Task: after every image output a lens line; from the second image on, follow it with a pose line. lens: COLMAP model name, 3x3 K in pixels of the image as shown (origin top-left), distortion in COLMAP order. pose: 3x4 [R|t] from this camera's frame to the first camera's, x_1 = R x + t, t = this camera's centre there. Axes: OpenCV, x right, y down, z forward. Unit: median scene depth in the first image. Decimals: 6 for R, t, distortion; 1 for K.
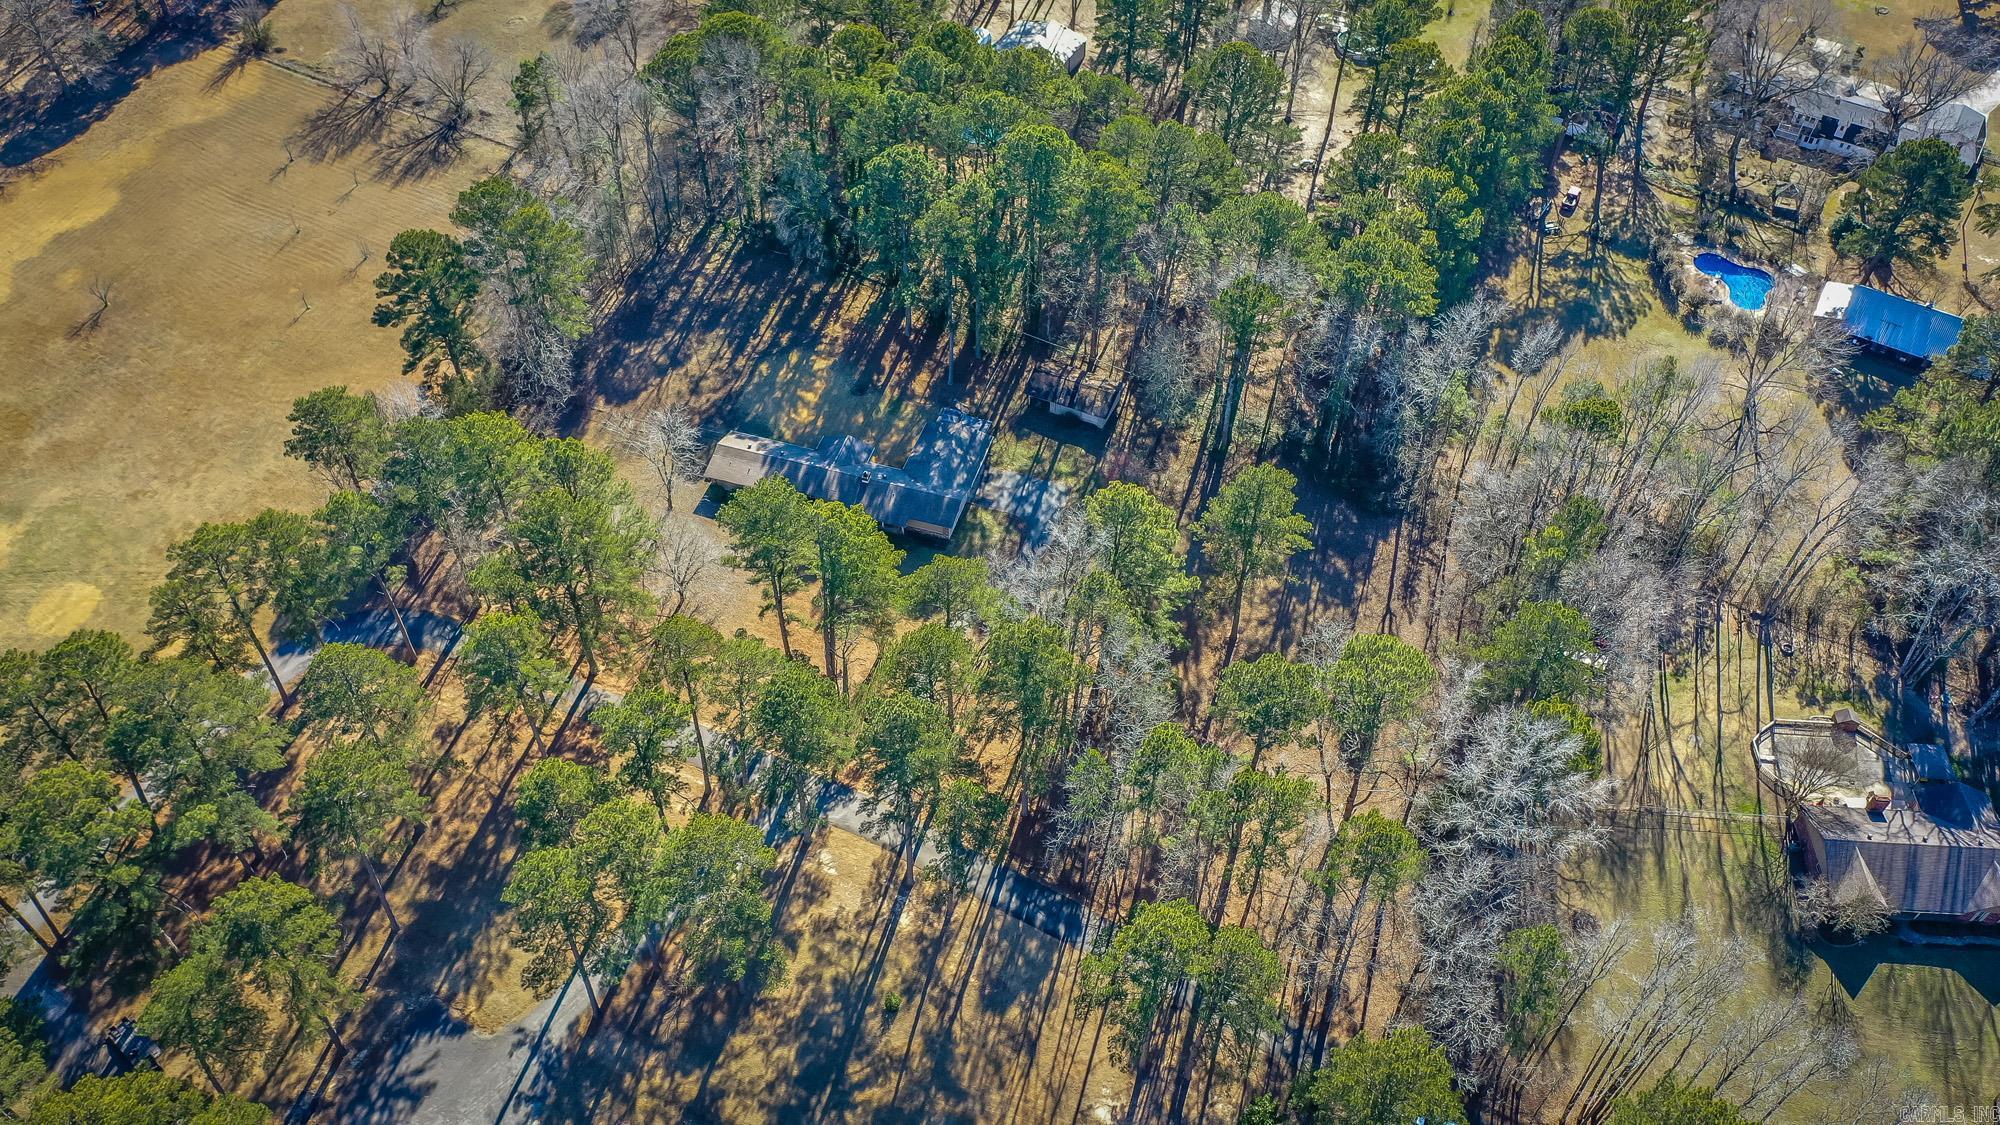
lens RADIAL K [[1595.0, 0, 1003.9], [0, 1595.0, 559.5], [0, 0, 1]] dist [-0.000292, 0.013813]
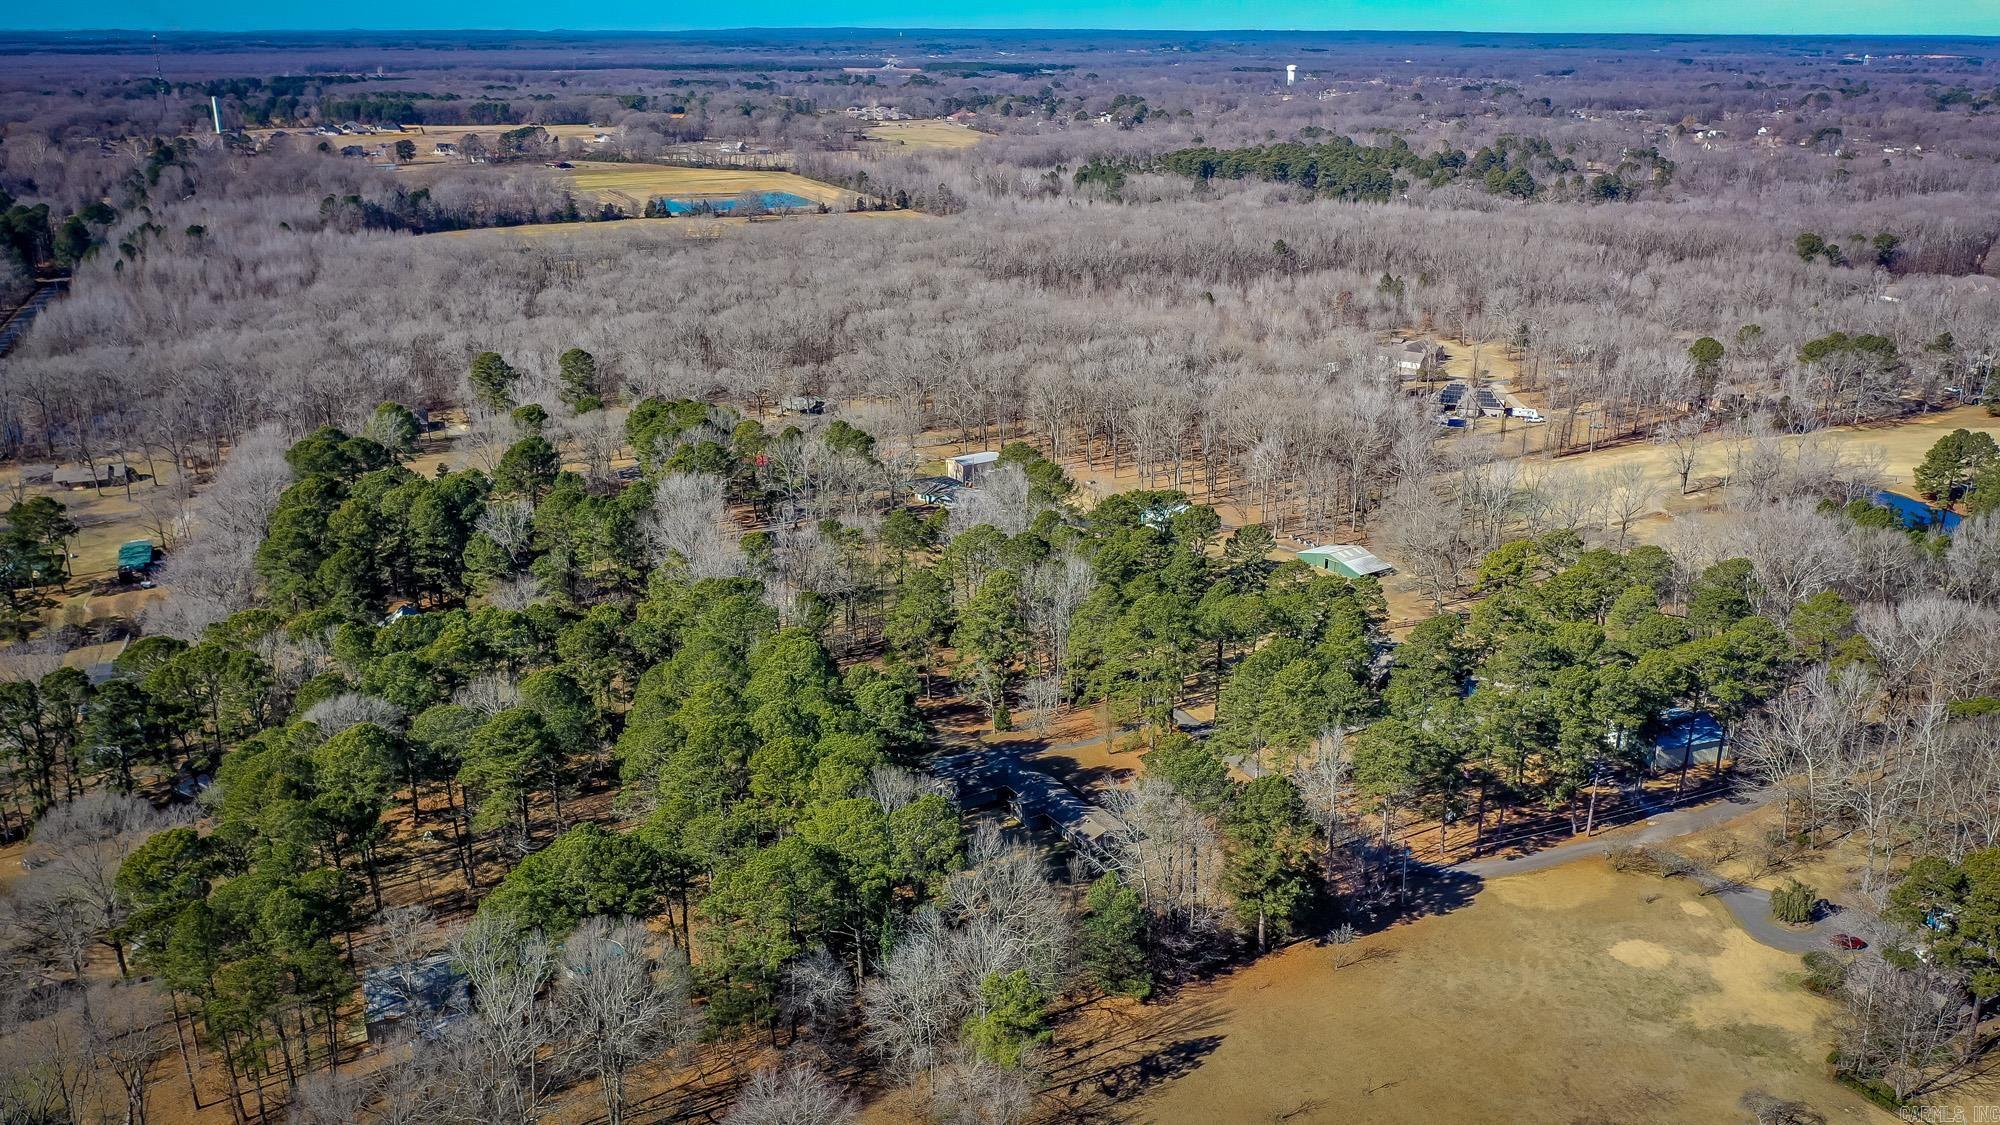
lens RADIAL K [[1595.0, 0, 1003.9], [0, 1595.0, 559.5], [0, 0, 1]] dist [-0.000292, 0.013813]
pose [[-0.758642, -0.220317, 0.613125, -0.804487], [0.478962, 0.449355, 0.754106, -1.102329], [-0.441654, 0.865760, -0.235376, 1.114670]]
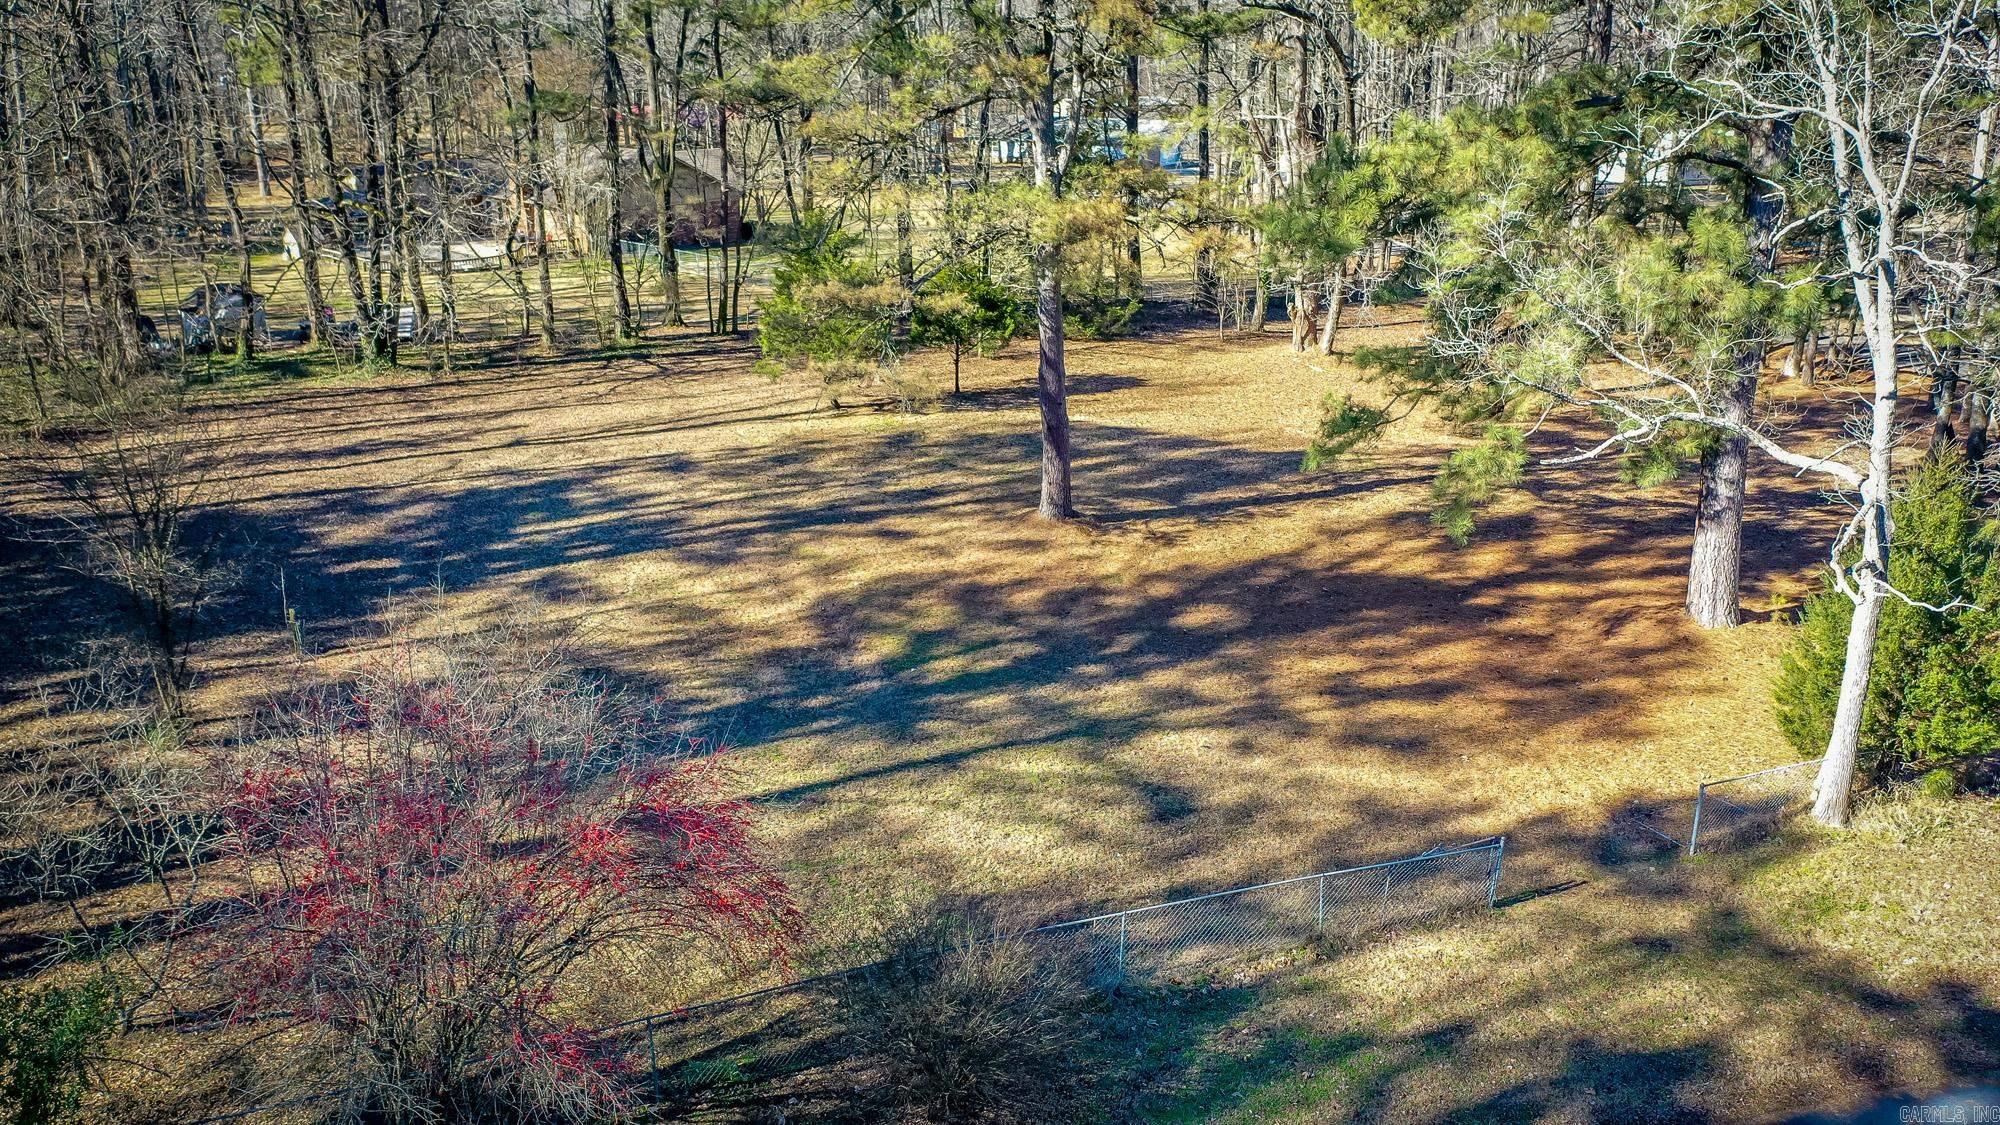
lens RADIAL K [[1595.0, 0, 1003.9], [0, 1595.0, 559.5], [0, 0, 1]] dist [-0.000292, 0.013813]
pose [[-0.730403, -0.237715, 0.640315, 0.008582], [0.498314, 0.455677, 0.737592, -0.104440], [-0.467114, 0.857817, -0.214371, 0.957362]]
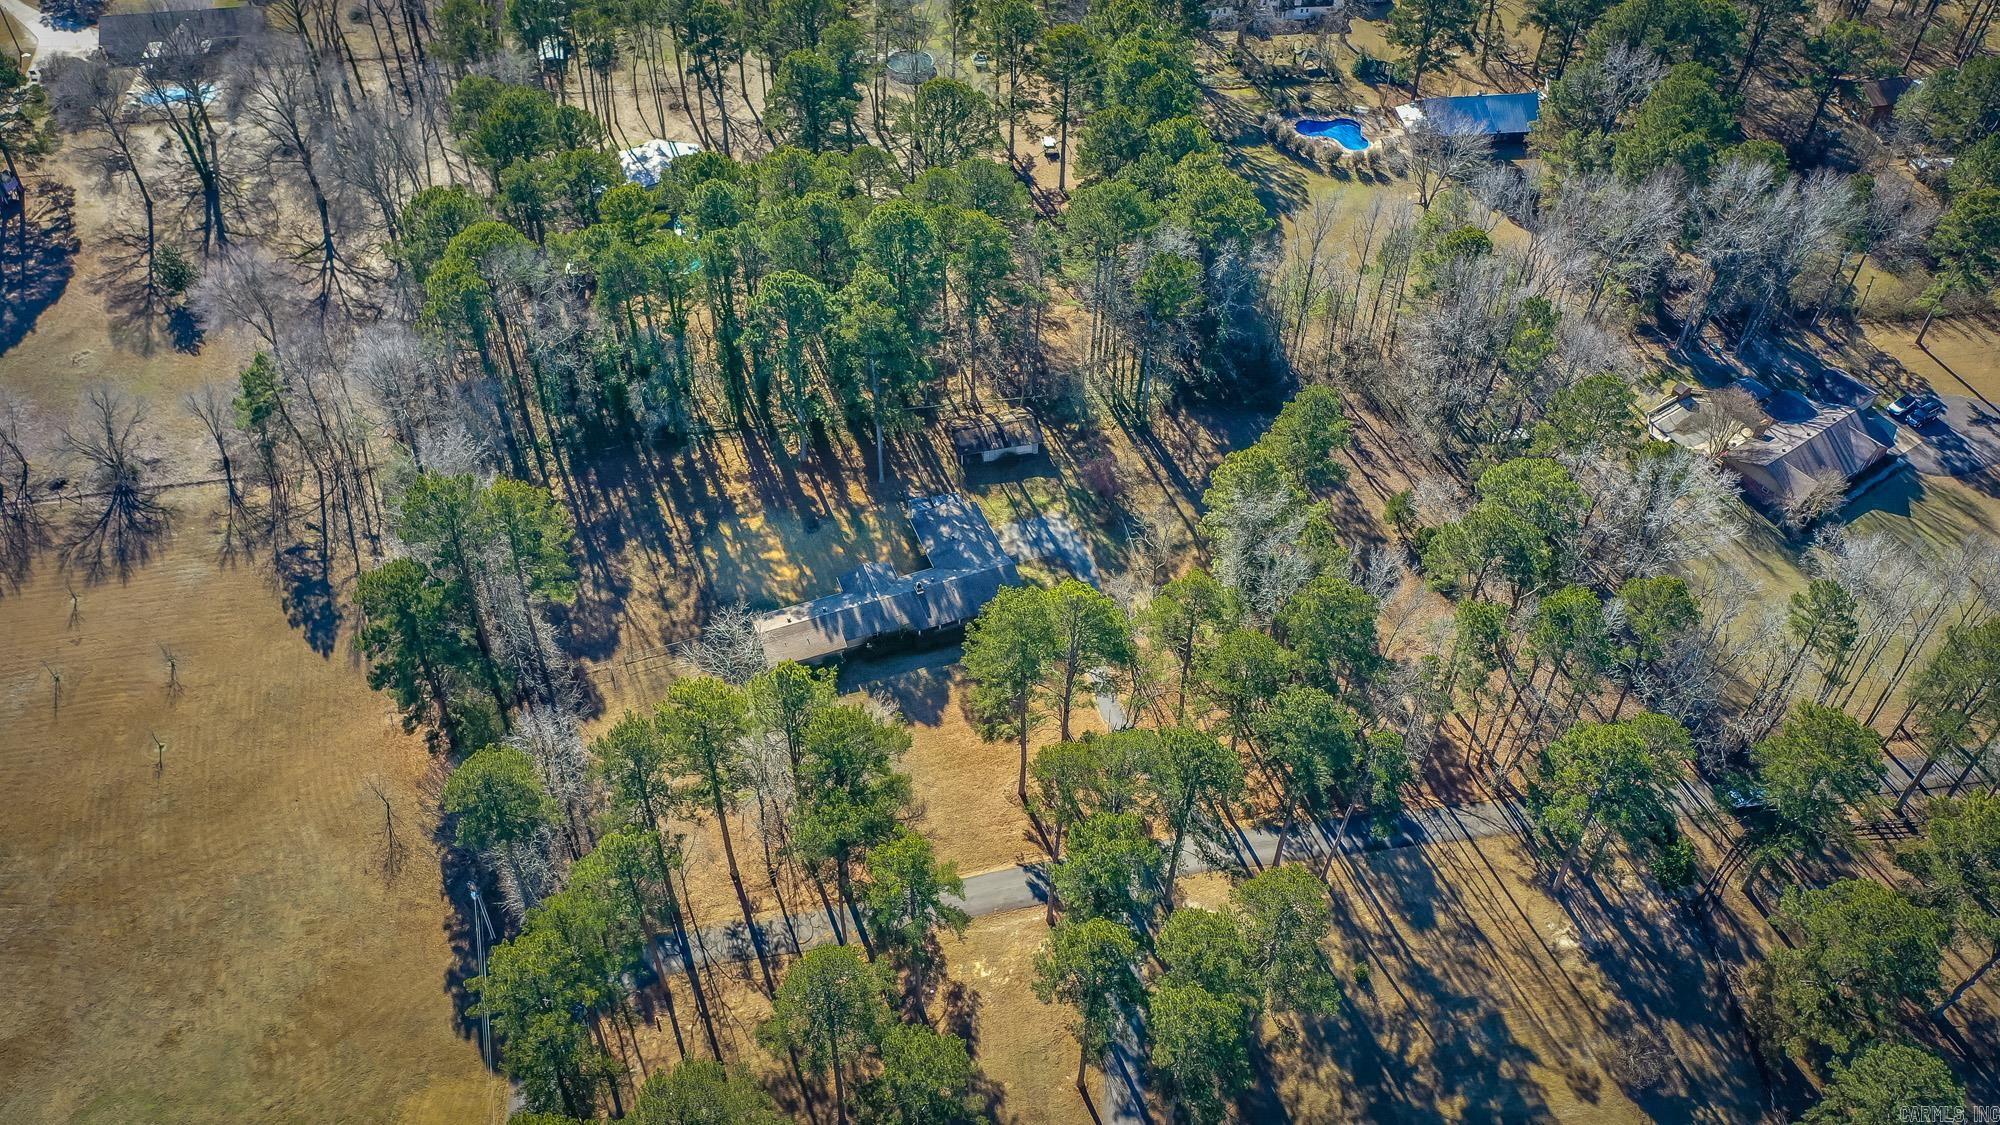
lens RADIAL K [[1595.0, 0, 1003.9], [0, 1595.0, 559.5], [0, 0, 1]] dist [-0.000292, 0.013813]
pose [[0.779234, -0.448371, 0.437900, -0.444828], [0.464880, 0.882109, 0.075958, -0.111799], [-0.420333, 0.144382, 0.895809, 0.097323]]
